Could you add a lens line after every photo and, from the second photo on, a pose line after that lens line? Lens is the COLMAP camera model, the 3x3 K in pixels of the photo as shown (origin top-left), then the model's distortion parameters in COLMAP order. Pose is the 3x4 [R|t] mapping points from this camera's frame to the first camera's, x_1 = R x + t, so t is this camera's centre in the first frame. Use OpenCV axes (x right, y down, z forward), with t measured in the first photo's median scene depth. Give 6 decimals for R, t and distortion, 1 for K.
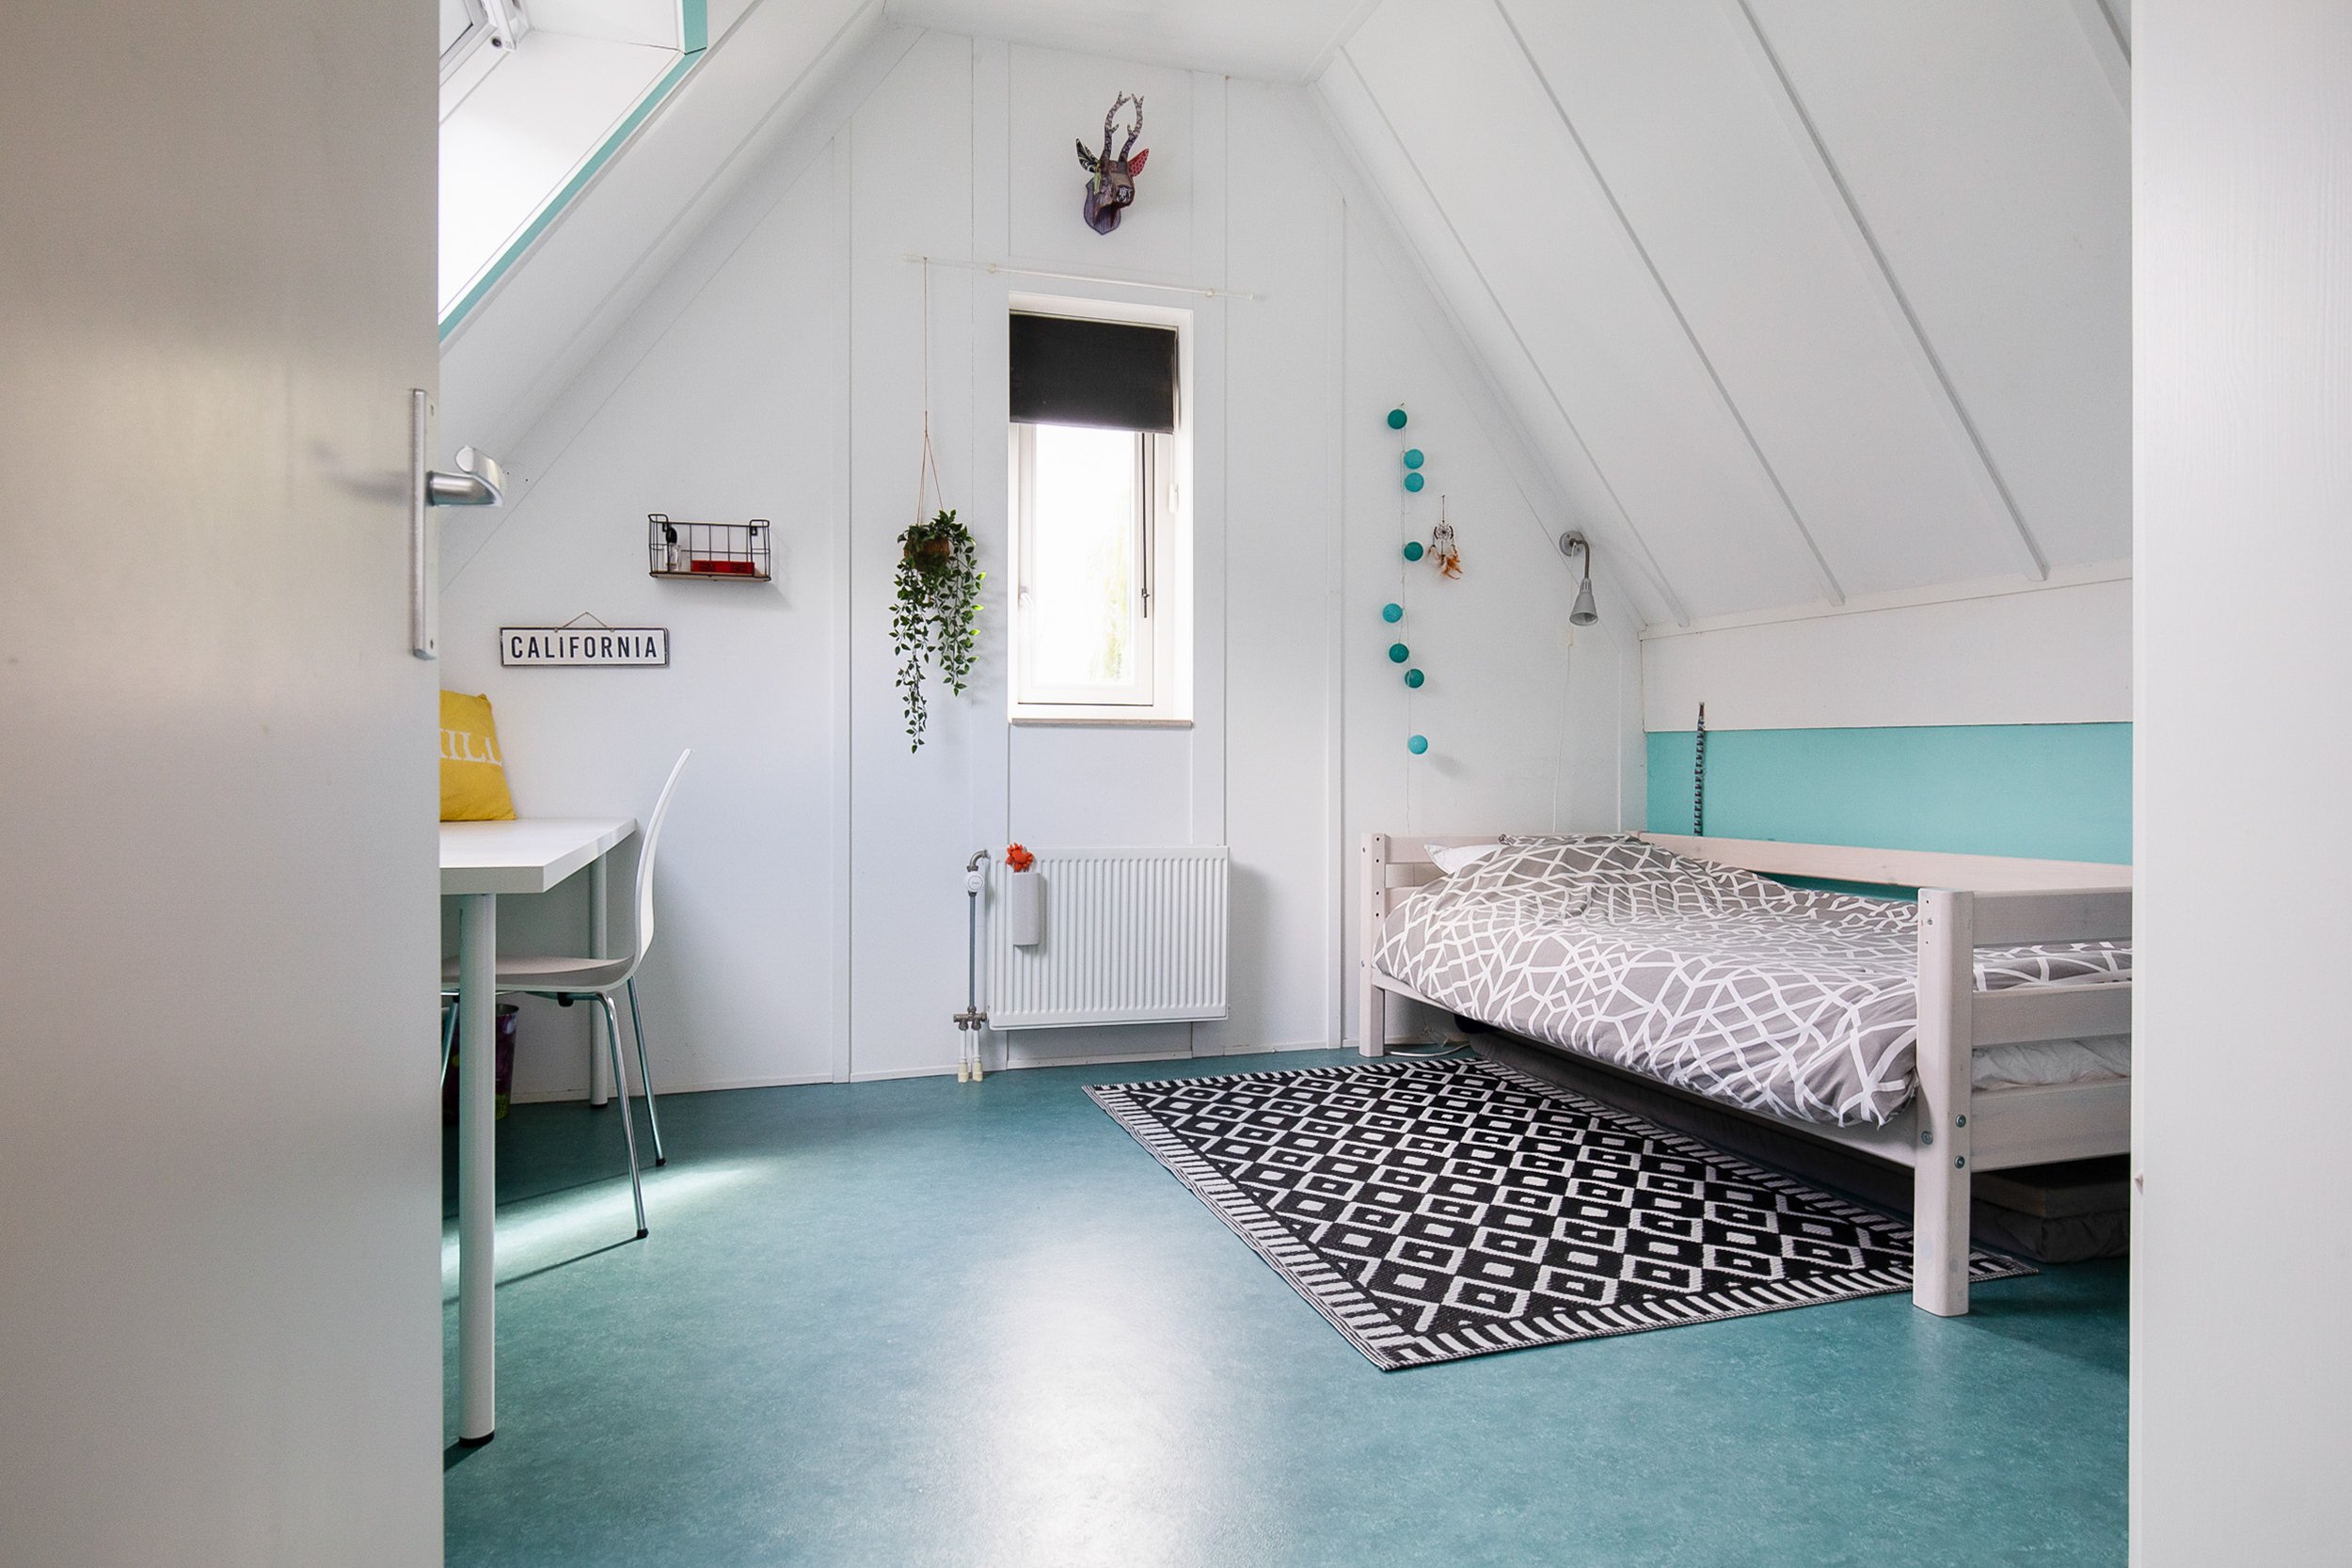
lens RADIAL K [[1365.1, 0, 1170.9], [0, 1365.1, 782.2], [0, 0, 1]] dist [-0.014474, 0.004580]
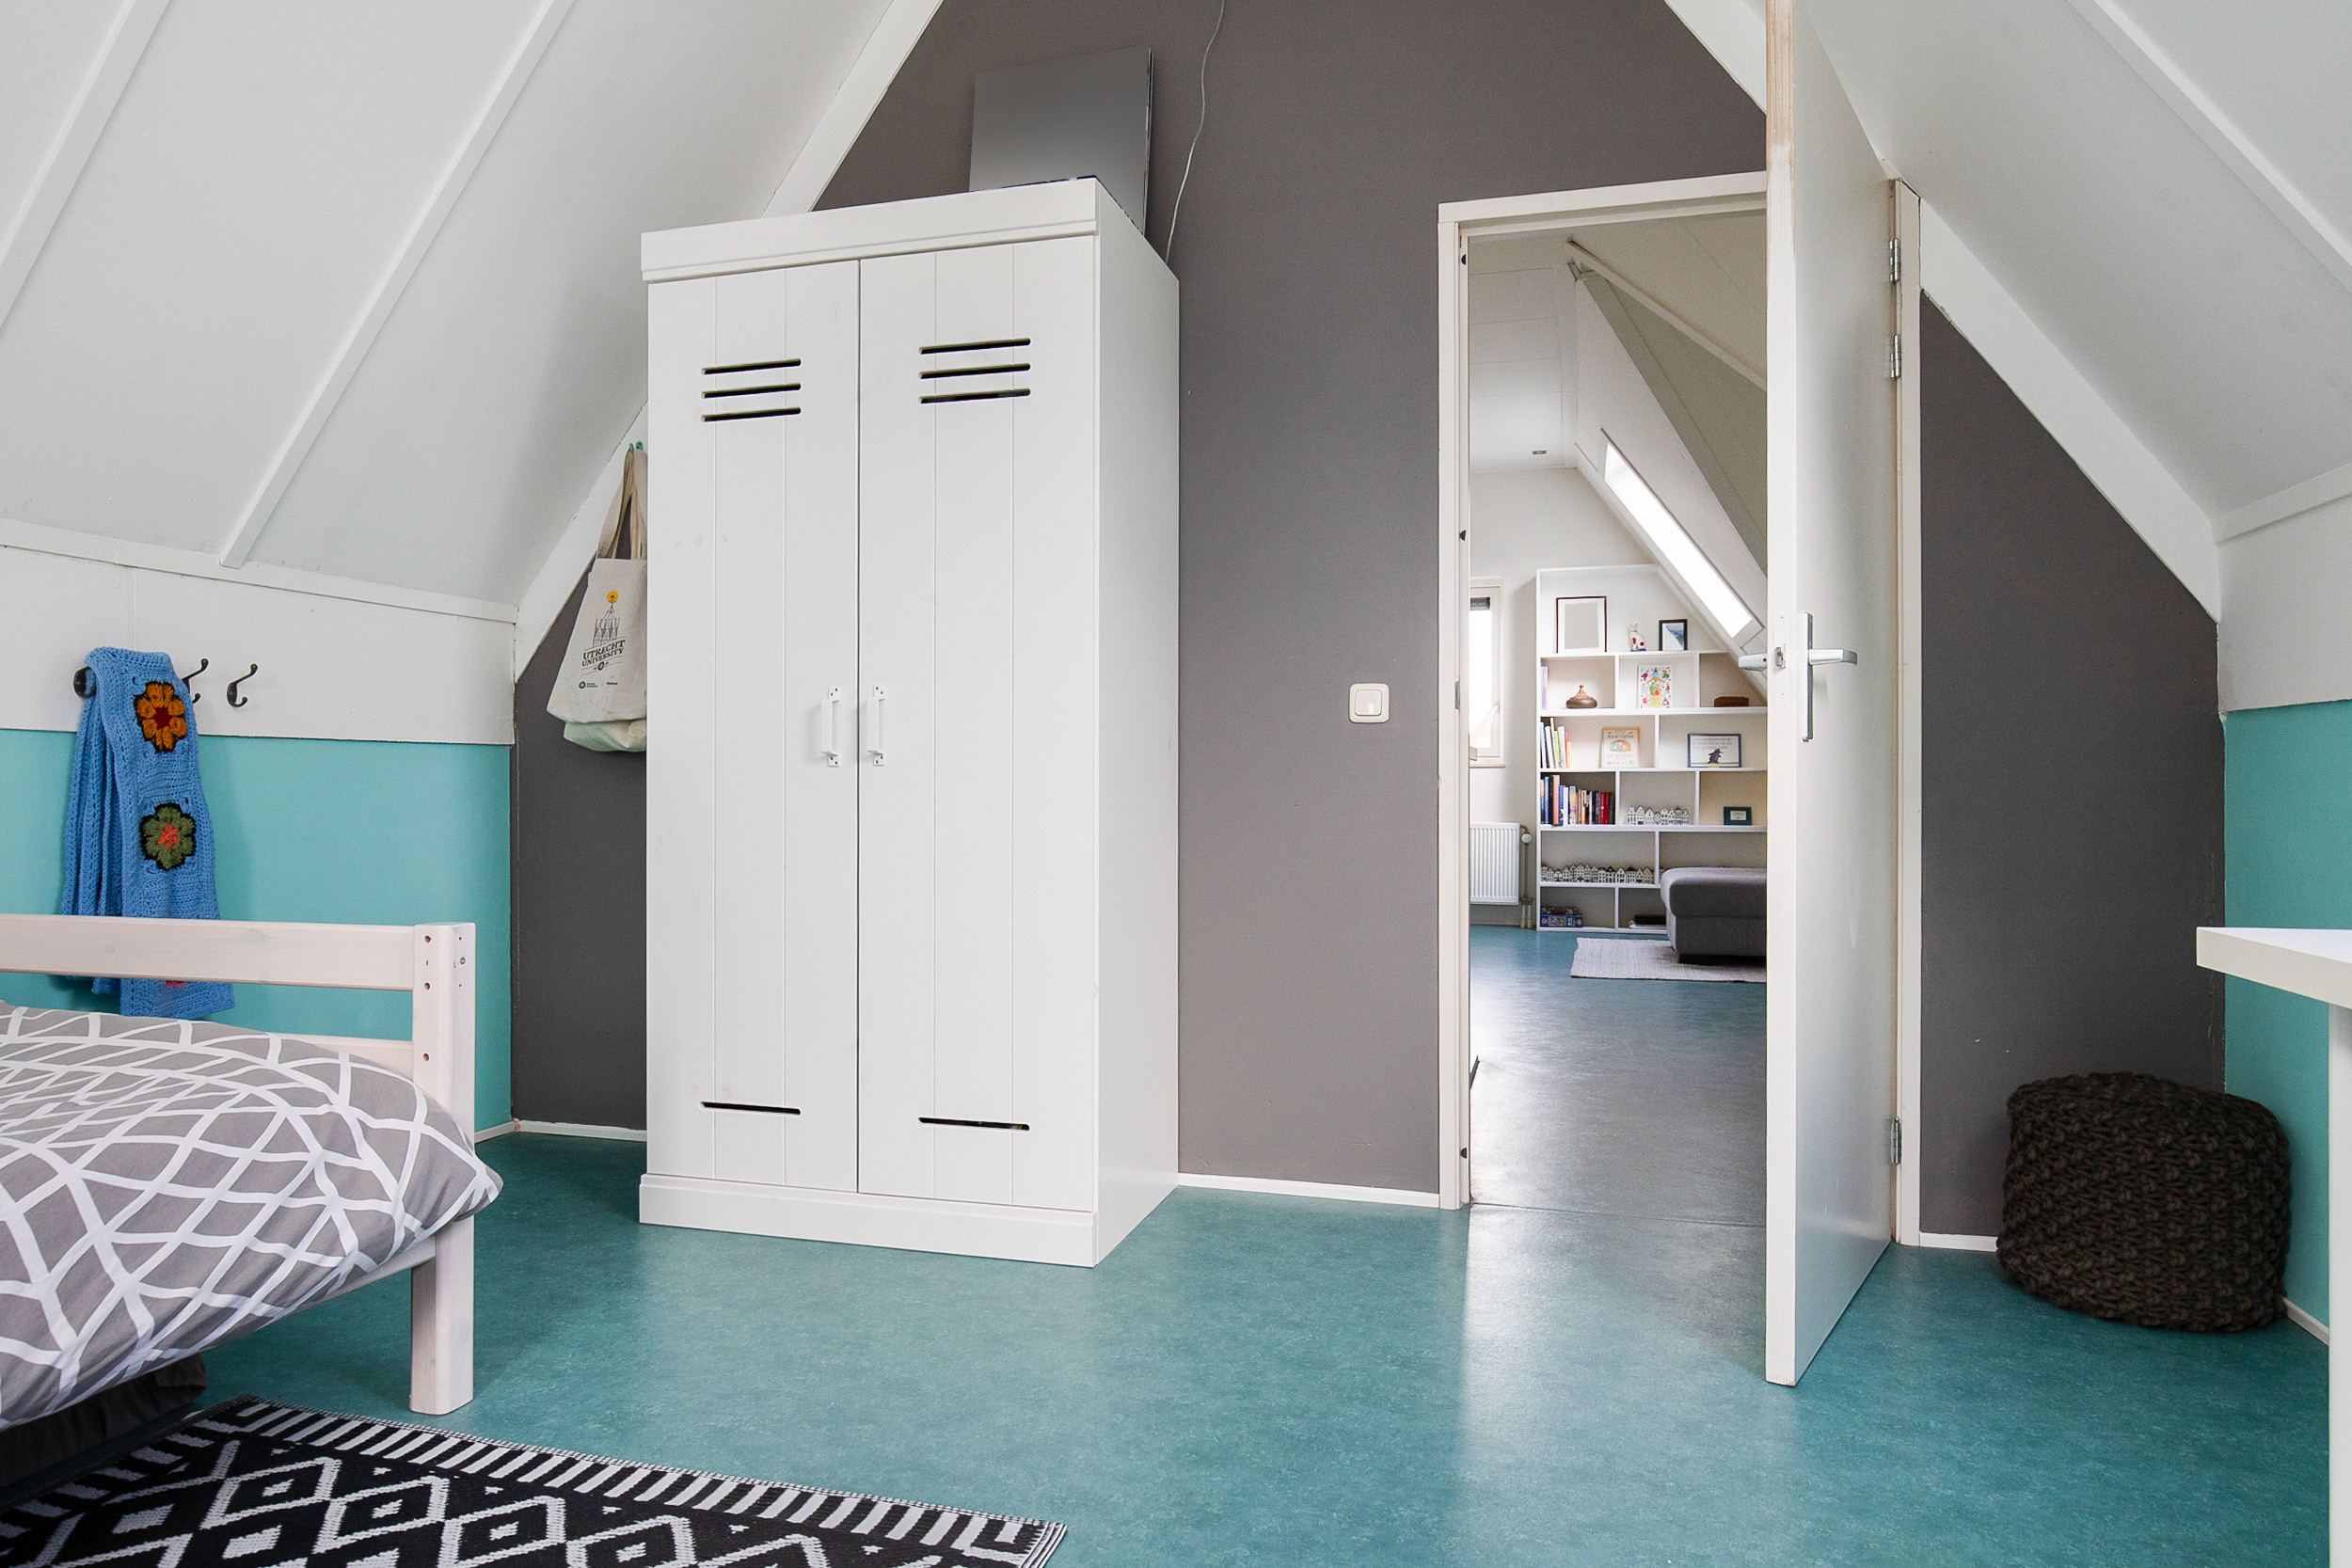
lens RADIAL K [[1365.1, 0, 1180.9], [0, 1365.1, 776.6], [0, 0, 1]] dist [-0.014474, 0.004580]
pose [[-0.827657, 0.008793, 0.561165, -0.313501], [0.003850, 0.999943, -0.009990, -0.005888], [-0.561221, -0.006108, -0.827643, 1.433095]]
